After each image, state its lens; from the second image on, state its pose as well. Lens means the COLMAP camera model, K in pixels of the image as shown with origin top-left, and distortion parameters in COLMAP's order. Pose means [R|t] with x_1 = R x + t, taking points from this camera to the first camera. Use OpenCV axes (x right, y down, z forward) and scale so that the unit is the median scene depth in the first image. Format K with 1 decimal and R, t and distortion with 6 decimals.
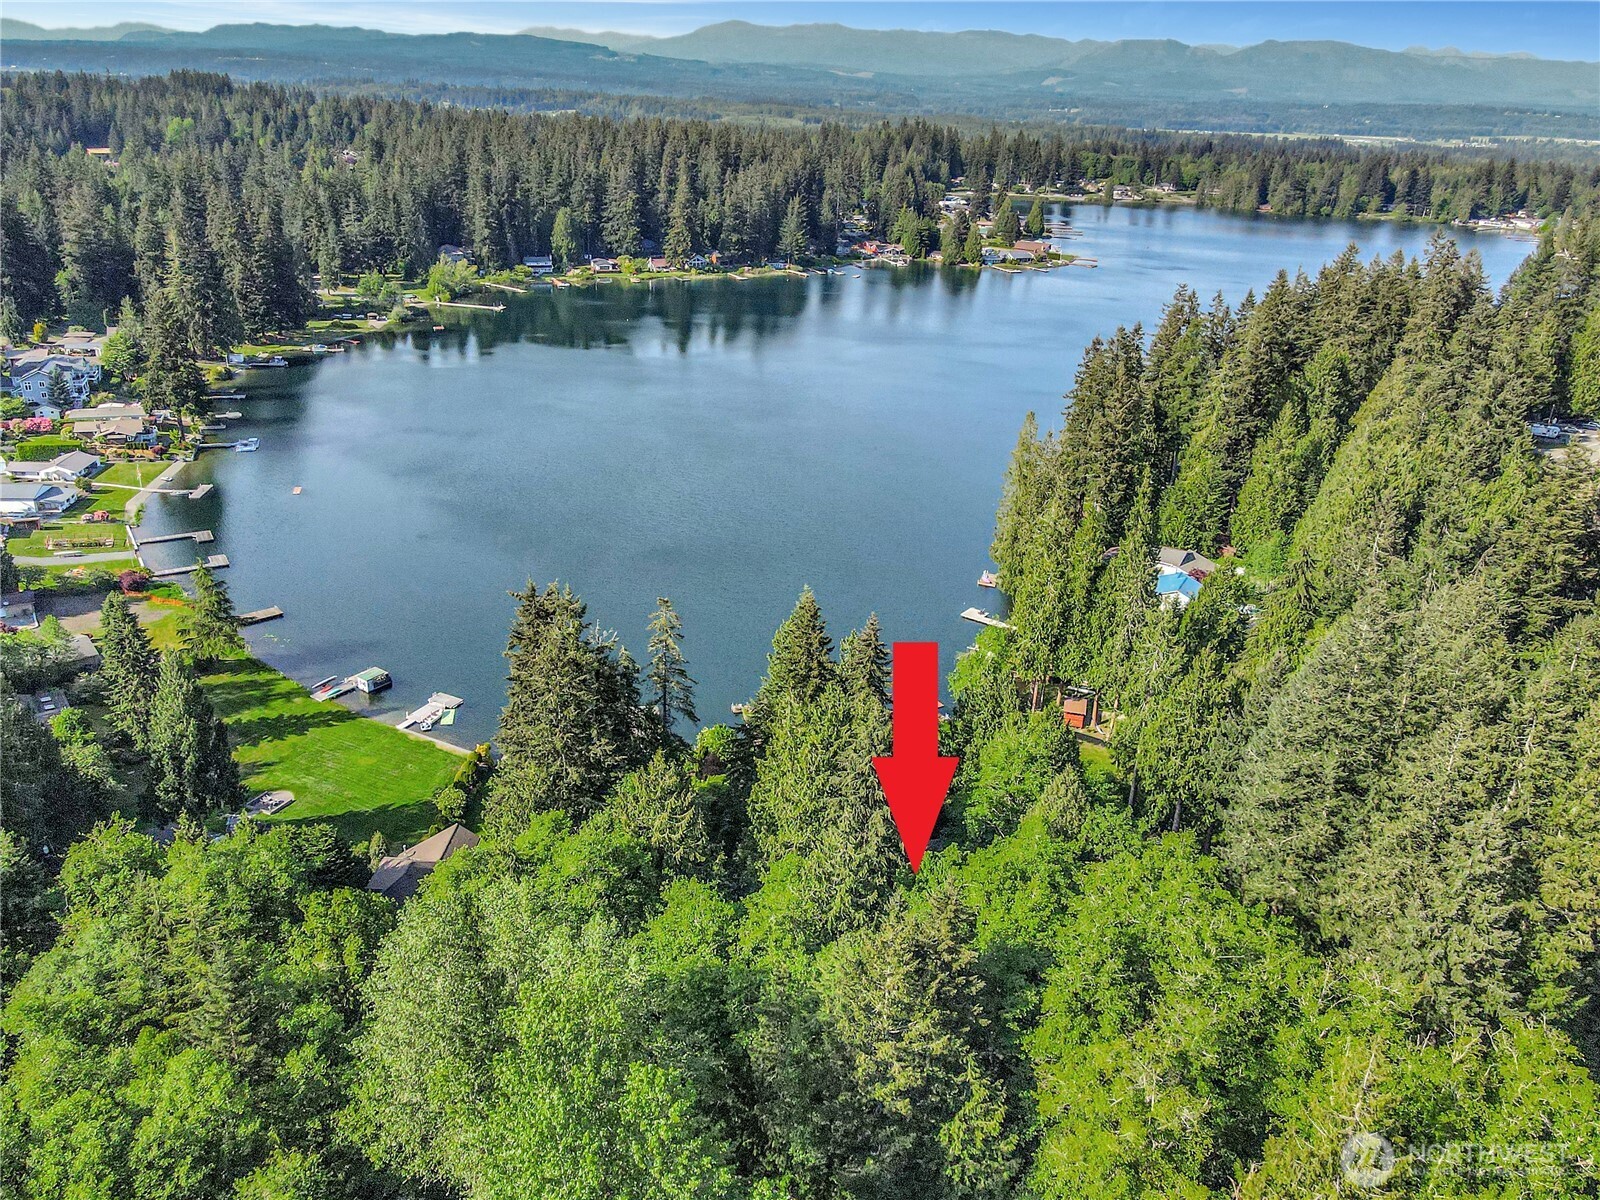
lens RADIAL K [[1149.2, 0, 770.2], [0, 1149.2, 596.3], [0, 0, 1]] dist [0.002135, 0.006342]
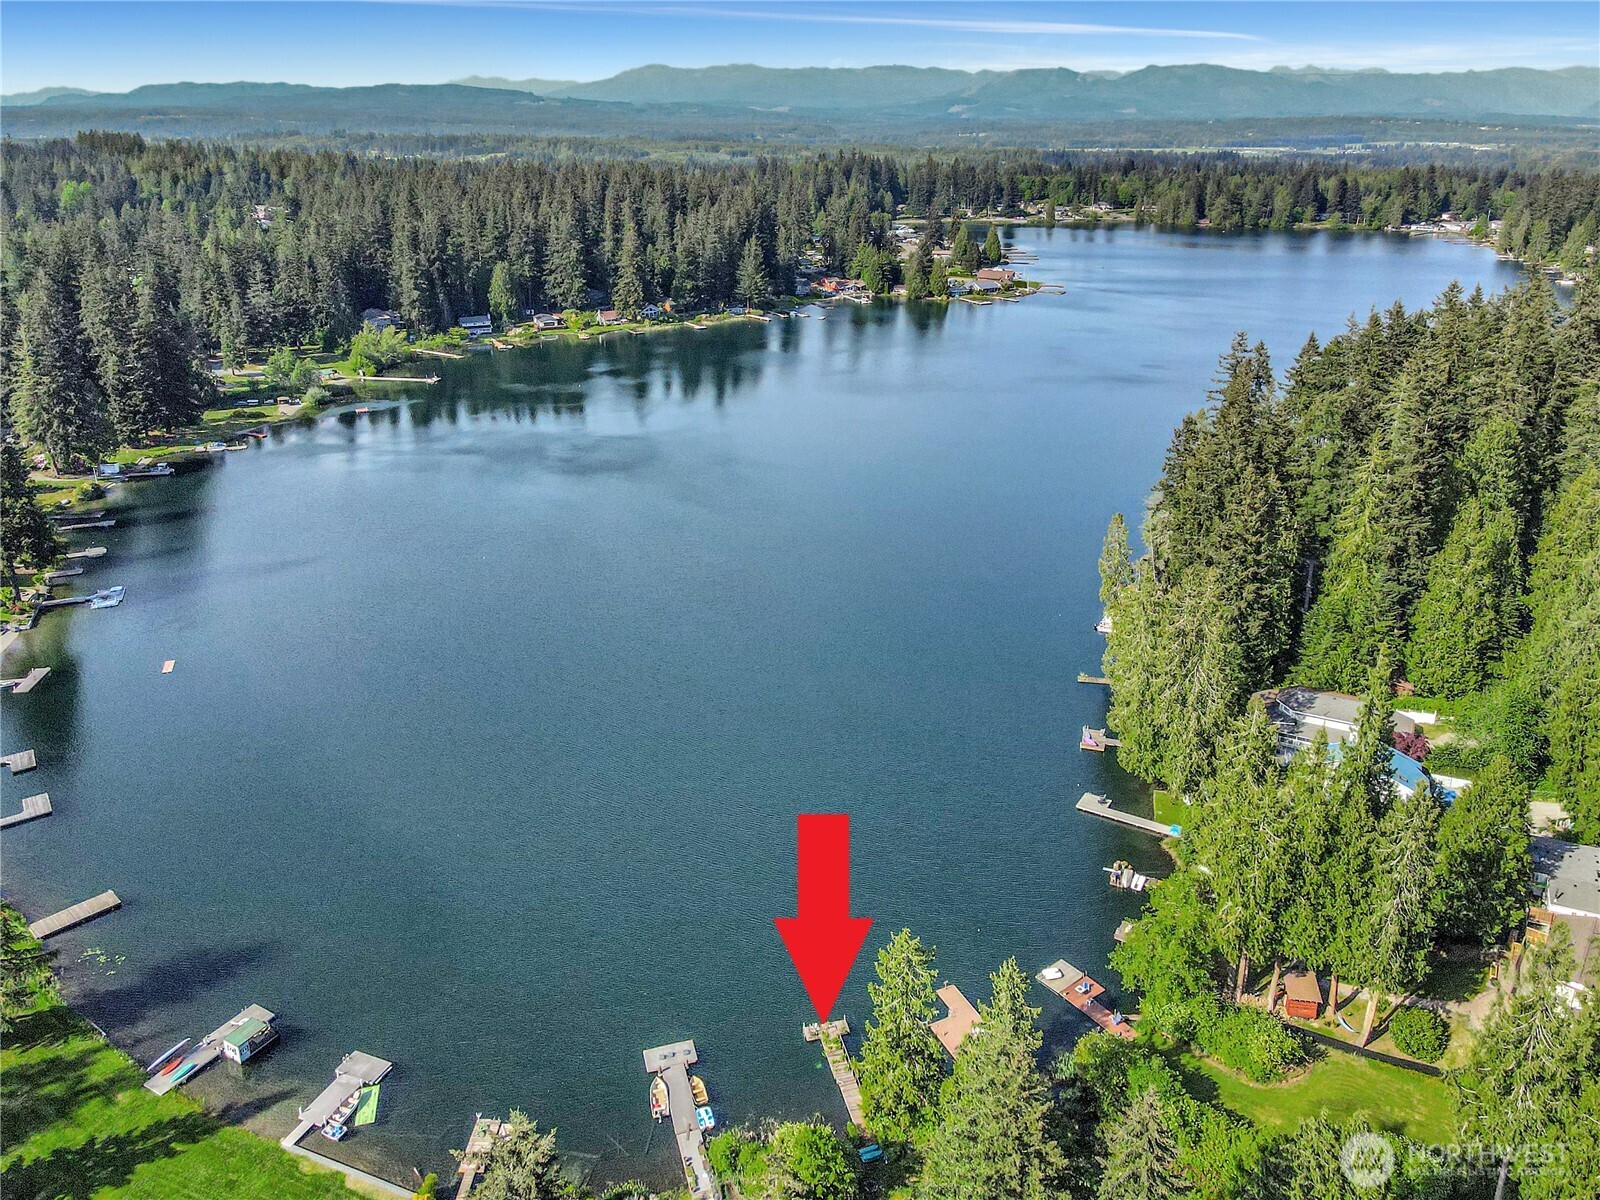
lens RADIAL K [[1145.8, 0, 802.6], [0, 1145.8, 505.6], [0, 0, 1]] dist [0.003901, 0.002075]
pose [[0.995331, -0.062433, 0.073613, -0.018801], [0.069069, 0.993421, -0.091344, -0.043094], [-0.067426, 0.096002, 0.993095, 0.090971]]
